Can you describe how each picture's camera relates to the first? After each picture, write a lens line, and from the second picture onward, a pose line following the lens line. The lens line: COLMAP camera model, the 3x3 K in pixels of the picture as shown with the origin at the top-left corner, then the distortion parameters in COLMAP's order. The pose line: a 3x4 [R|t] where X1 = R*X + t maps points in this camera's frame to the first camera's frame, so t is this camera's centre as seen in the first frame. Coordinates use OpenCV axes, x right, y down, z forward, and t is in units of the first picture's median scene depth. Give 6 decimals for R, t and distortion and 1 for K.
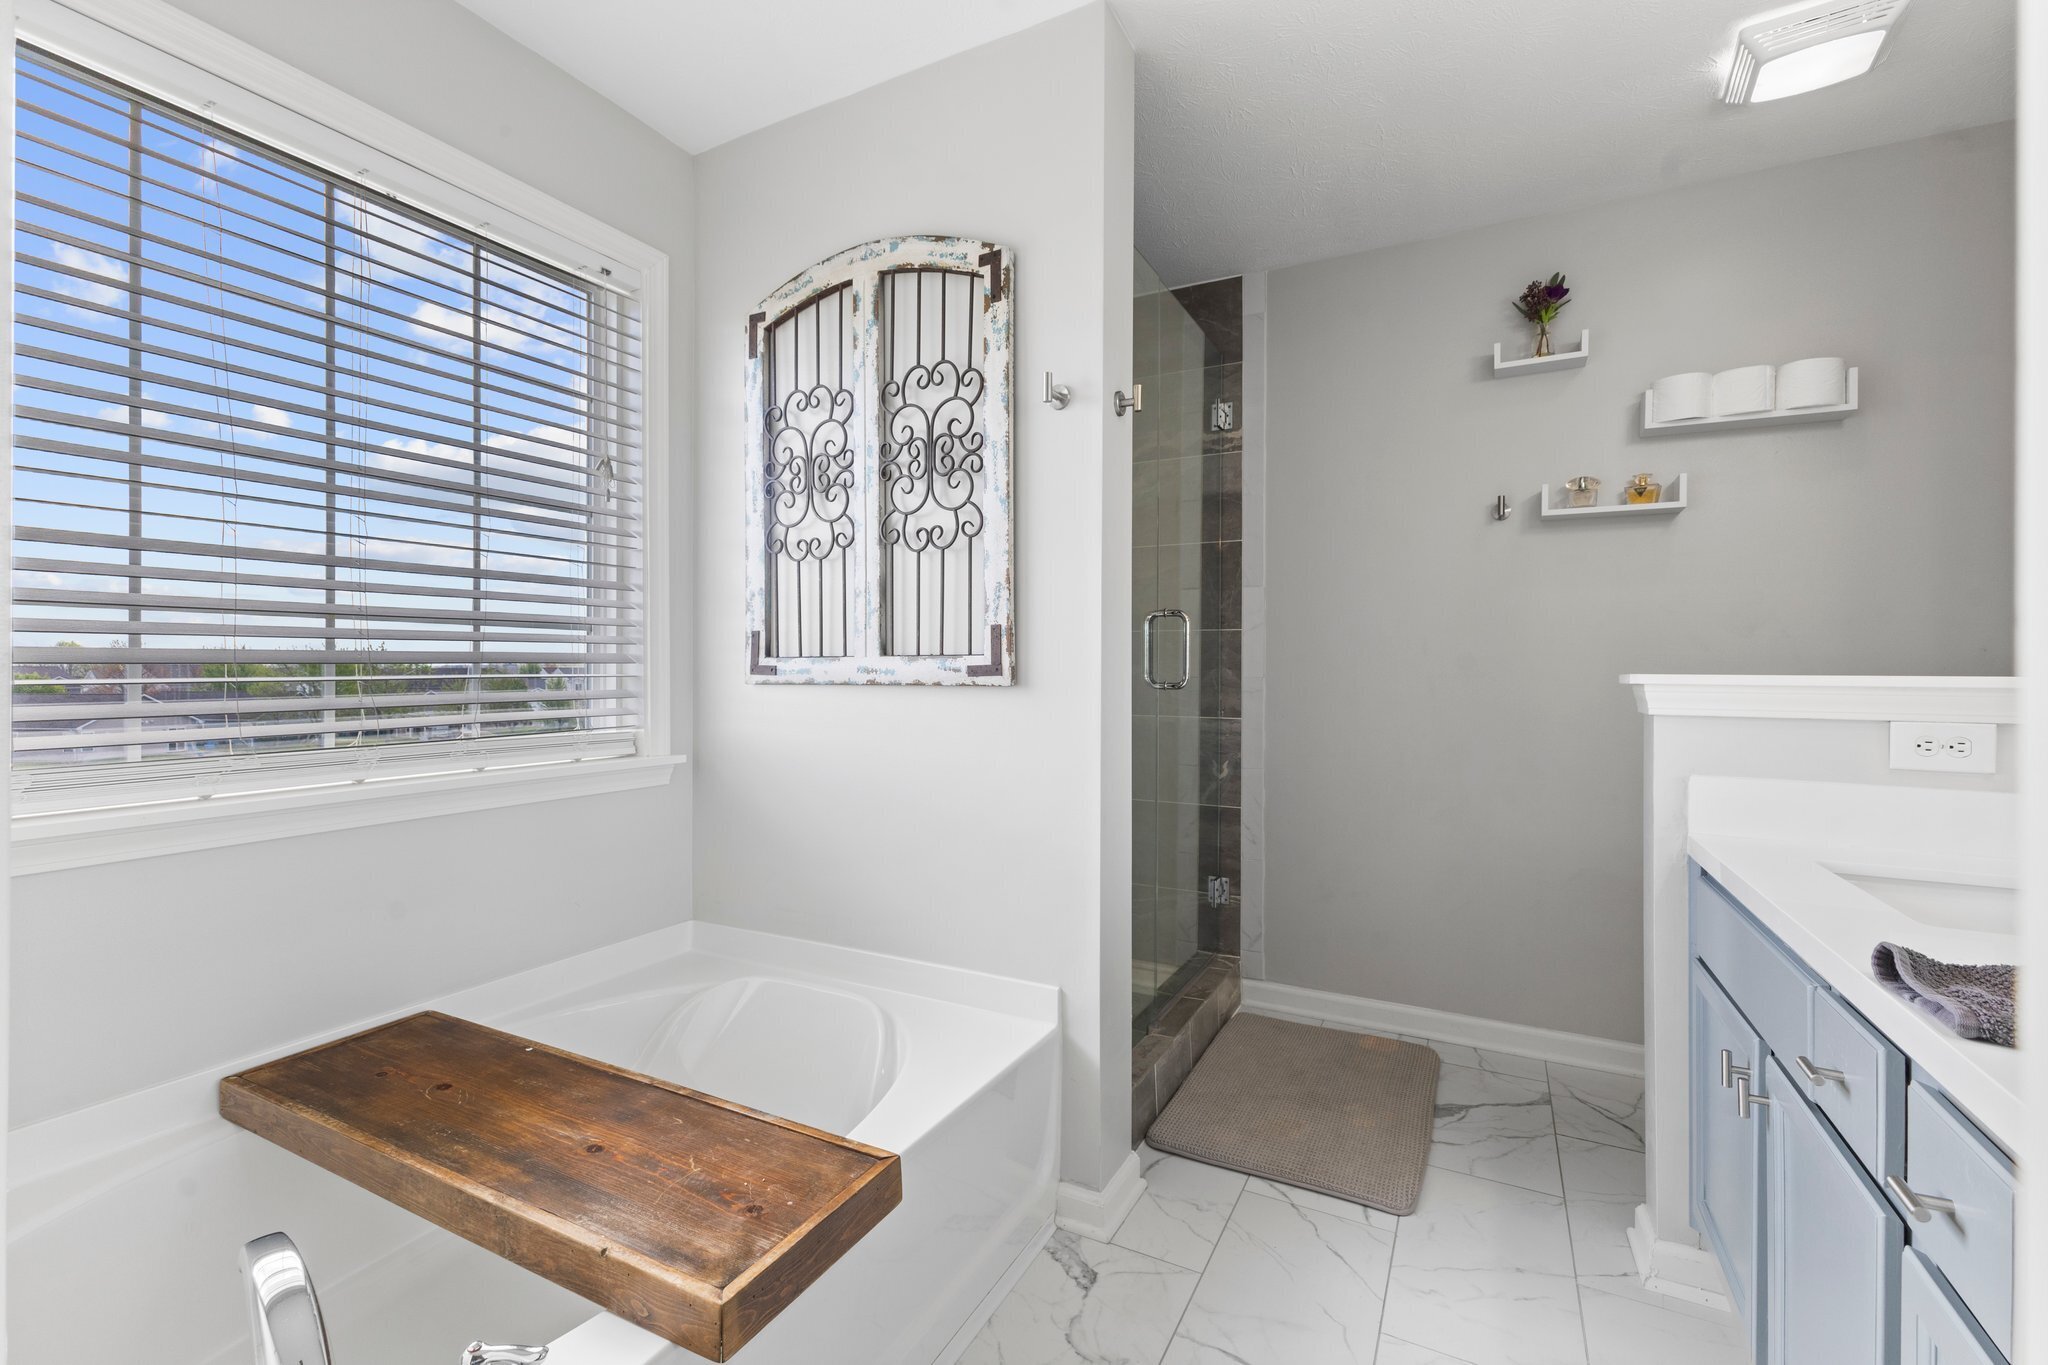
lens RADIAL K [[888.7, 0, 999.8], [0, 888.7, 671.8], [0, 0, 1]] dist [0.016784, -0.005027]
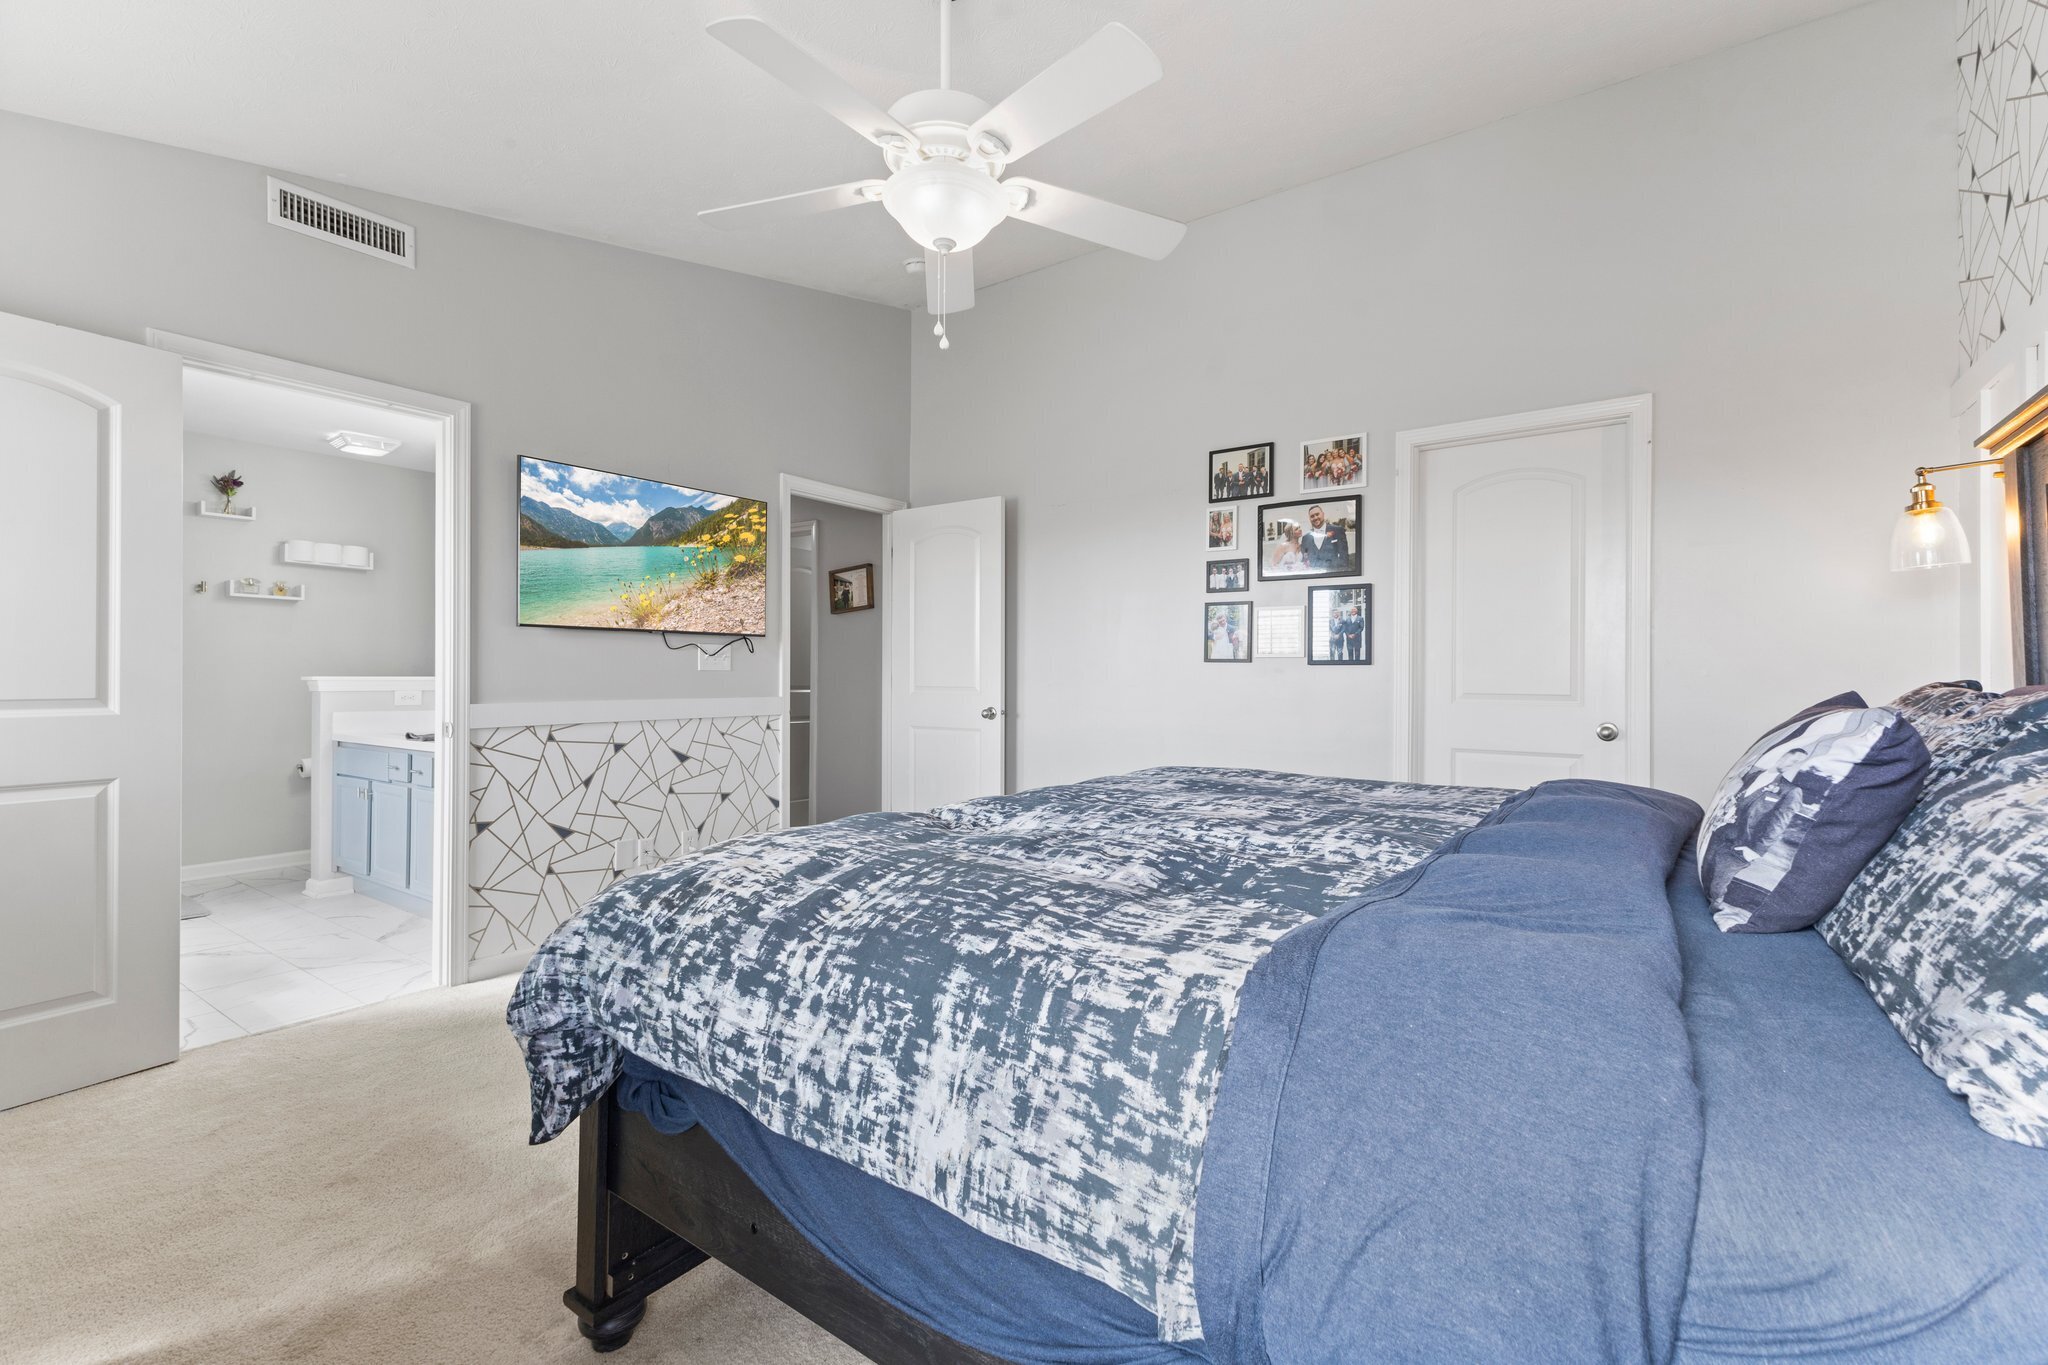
lens RADIAL K [[888.7, 0, 1027.9], [0, 888.7, 677.7], [0, 0, 1]] dist [0.016784, -0.005027]
pose [[0.125794, -0.004364, 0.992047, -1.392900], [-0.002796, 0.999985, 0.004753, -0.010694], [-0.992052, -0.003371, 0.125780, -1.214192]]
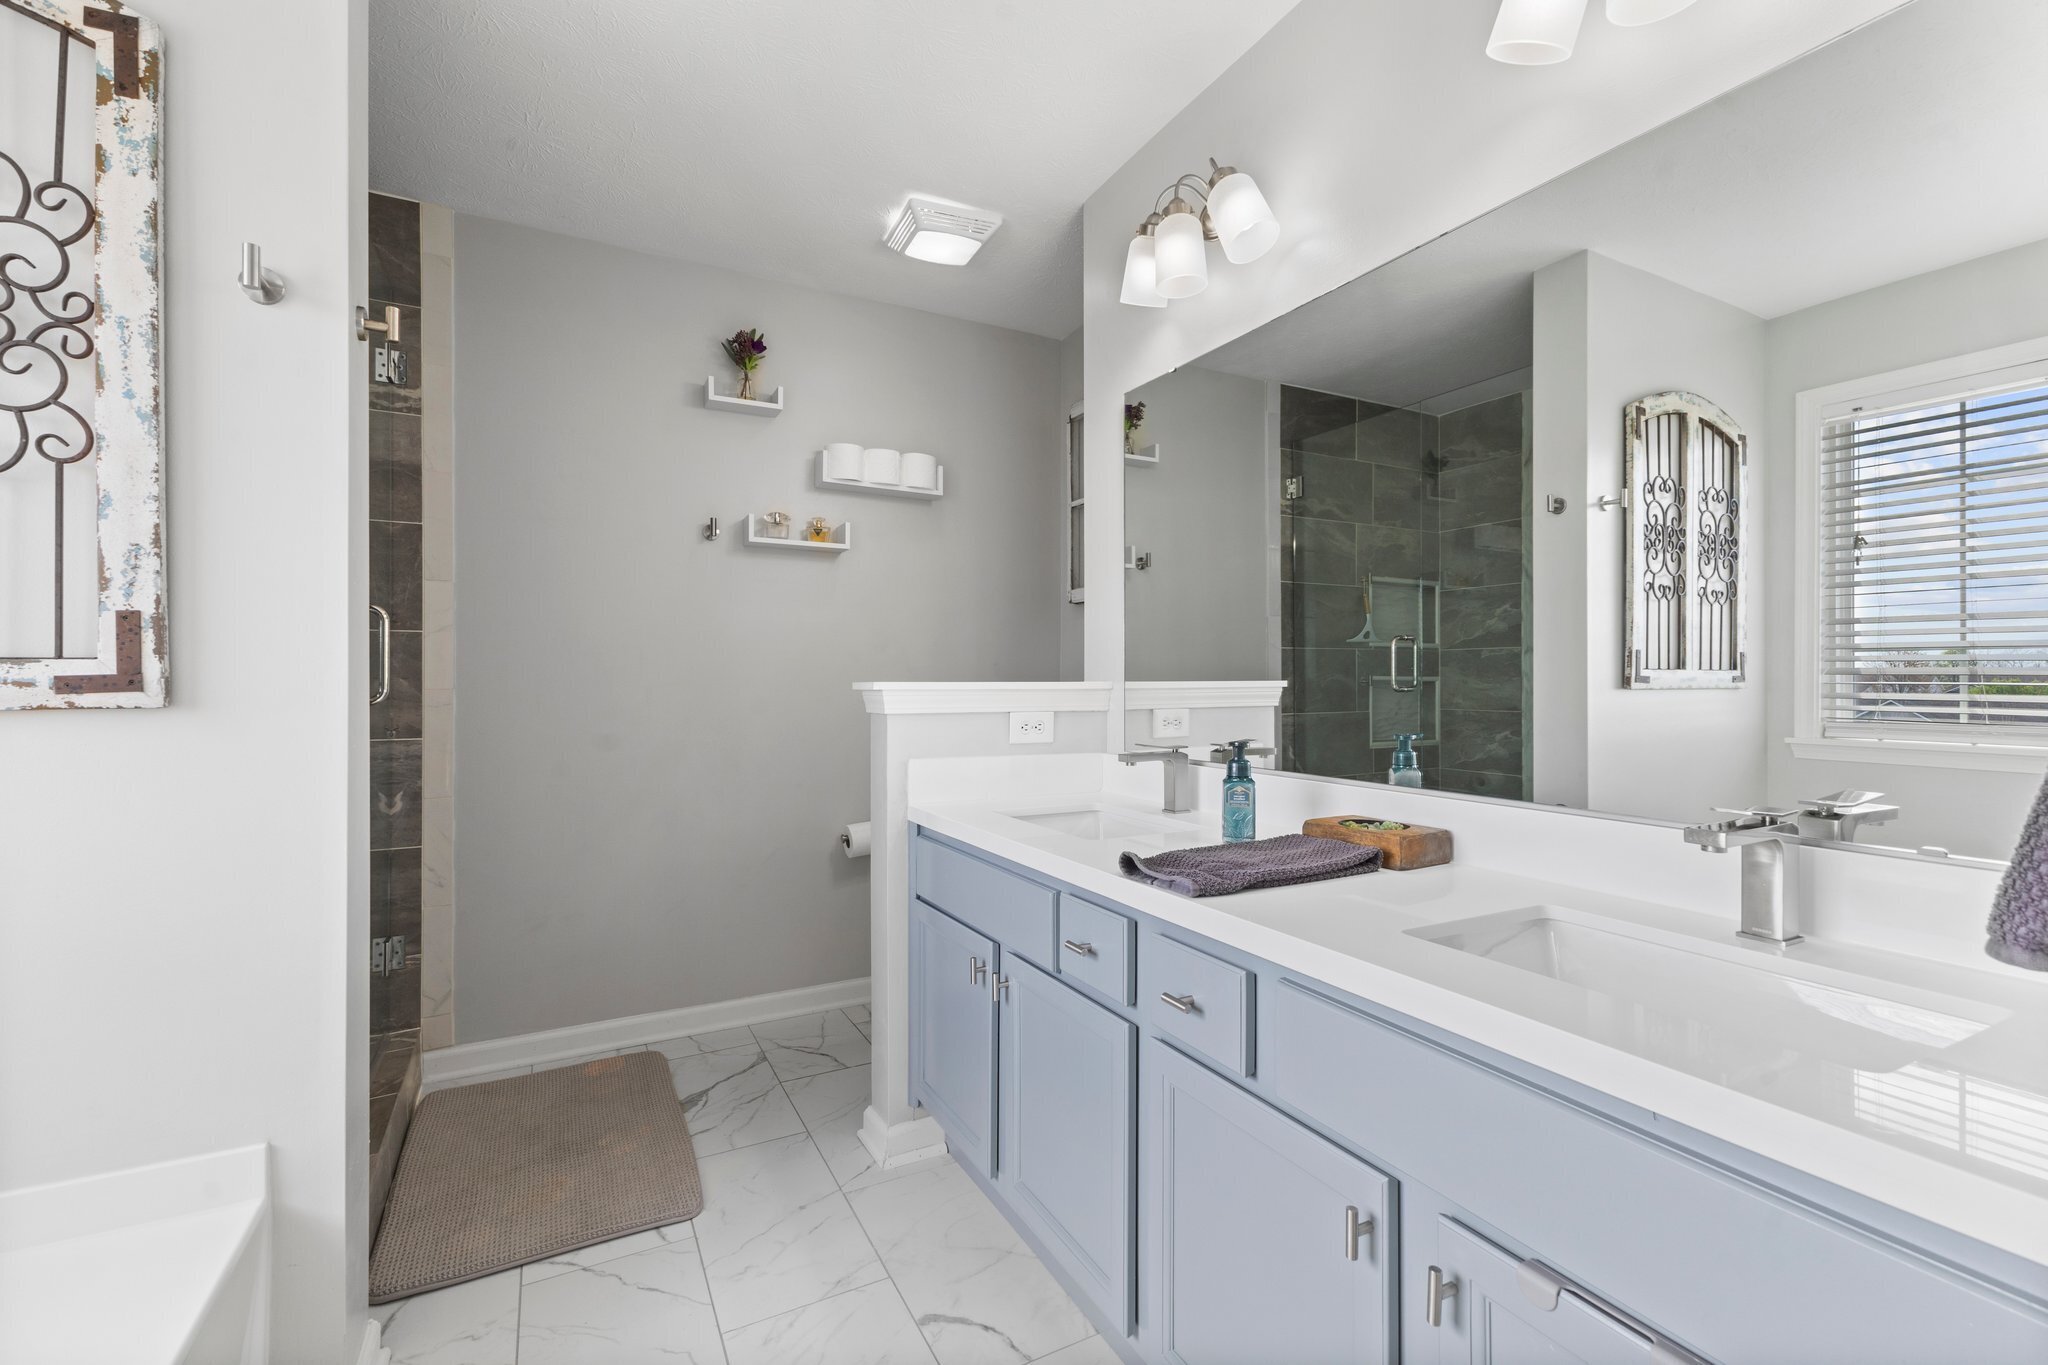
lens RADIAL K [[888.7, 0, 1022.2], [0, 888.7, 678.3], [0, 0, 1]] dist [0.016784, -0.005027]
pose [[0.557427, -0.004808, 0.830212, -0.164871], [0.006193, 0.999979, 0.001633, -0.002169], [-0.830203, 0.004231, 0.557445, 0.112374]]
